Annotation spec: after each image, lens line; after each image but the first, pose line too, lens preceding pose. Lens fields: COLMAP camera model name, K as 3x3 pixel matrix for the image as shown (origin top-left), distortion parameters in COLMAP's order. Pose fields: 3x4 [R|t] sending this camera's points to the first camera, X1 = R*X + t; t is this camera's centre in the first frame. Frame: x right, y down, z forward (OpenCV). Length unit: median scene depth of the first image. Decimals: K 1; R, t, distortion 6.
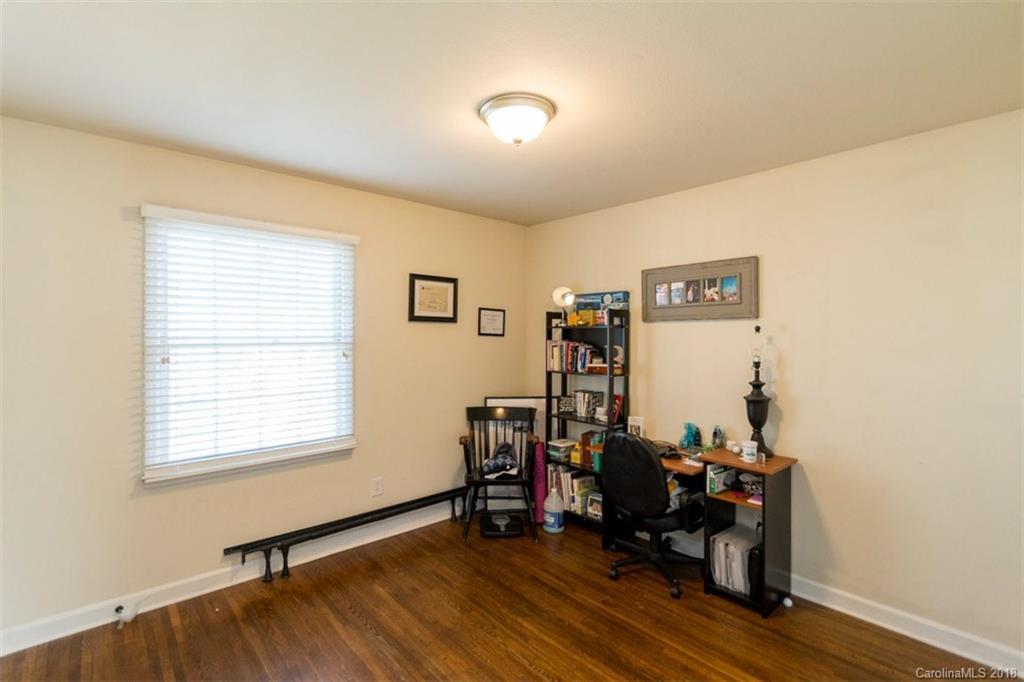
lens RADIAL K [[470.5, 0, 508.8], [0, 470.5, 334.5], [0, 0, 1]] dist [0.000178, -0.000358]
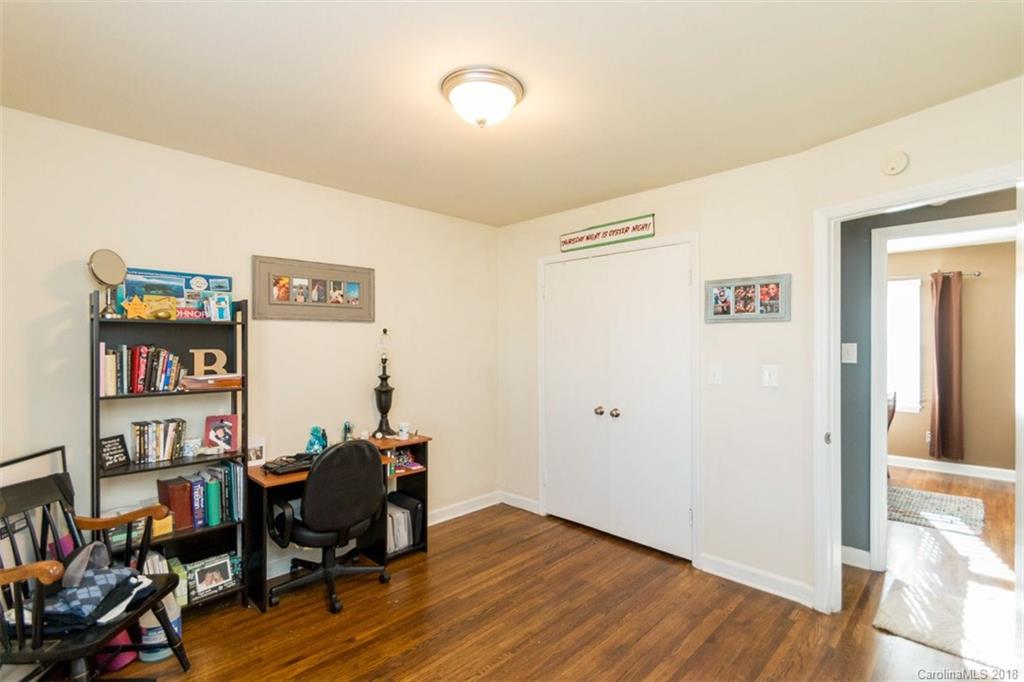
lens RADIAL K [[475.1, 0, 510.0], [0, 475.1, 348.3], [0, 0, 1]] dist [-0.000657, -0.000167]
pose [[-0.060452, -0.010511, 0.998116, -0.635235], [0.002547, 0.999940, 0.010685, 0.018104], [-0.998168, 0.003188, -0.060422, 0.686690]]
